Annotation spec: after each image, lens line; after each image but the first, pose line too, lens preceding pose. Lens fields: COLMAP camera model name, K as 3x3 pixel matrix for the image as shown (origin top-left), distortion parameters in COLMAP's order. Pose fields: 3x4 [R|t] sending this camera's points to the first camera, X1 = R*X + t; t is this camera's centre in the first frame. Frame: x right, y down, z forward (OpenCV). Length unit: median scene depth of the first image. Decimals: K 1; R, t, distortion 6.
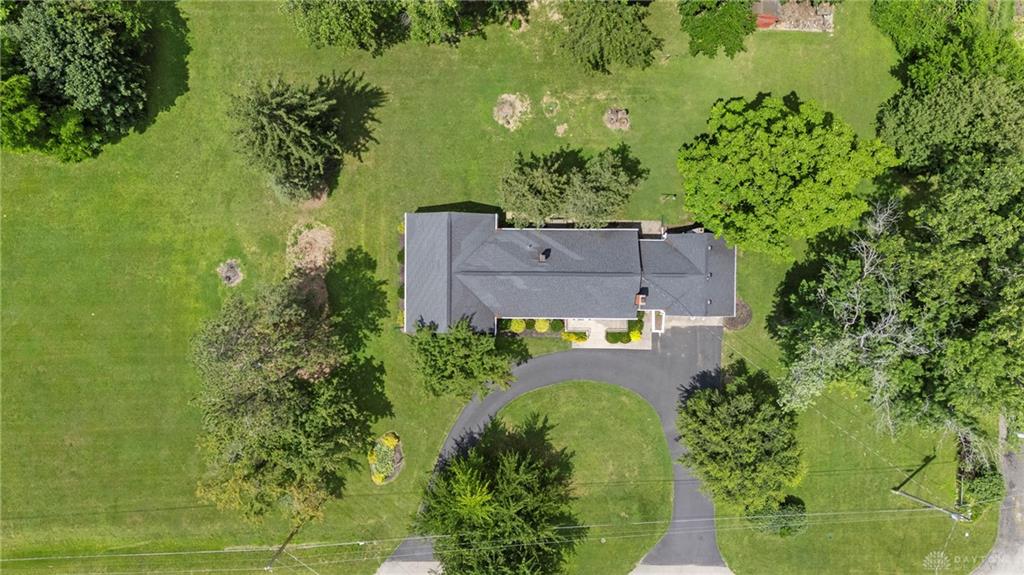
lens RADIAL K [[707.3, 0, 512.0], [0, 707.3, 287.5], [0, 0, 1]] dist [0.075266, -0.092082]
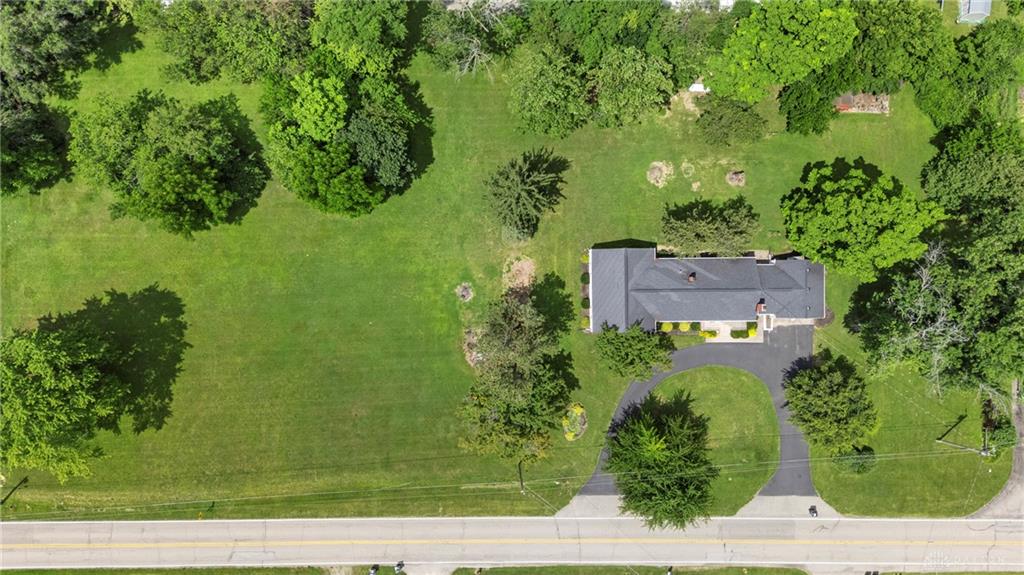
lens RADIAL K [[707.3, 0, 512.0], [0, 707.3, 287.5], [0, 0, 1]] dist [0.075266, -0.092082]
pose [[0.999875, -0.015814, -0.000079, -0.299211], [0.015814, 0.999872, 0.002261, -0.032121], [0.000043, -0.002262, 0.999997, -0.408399]]
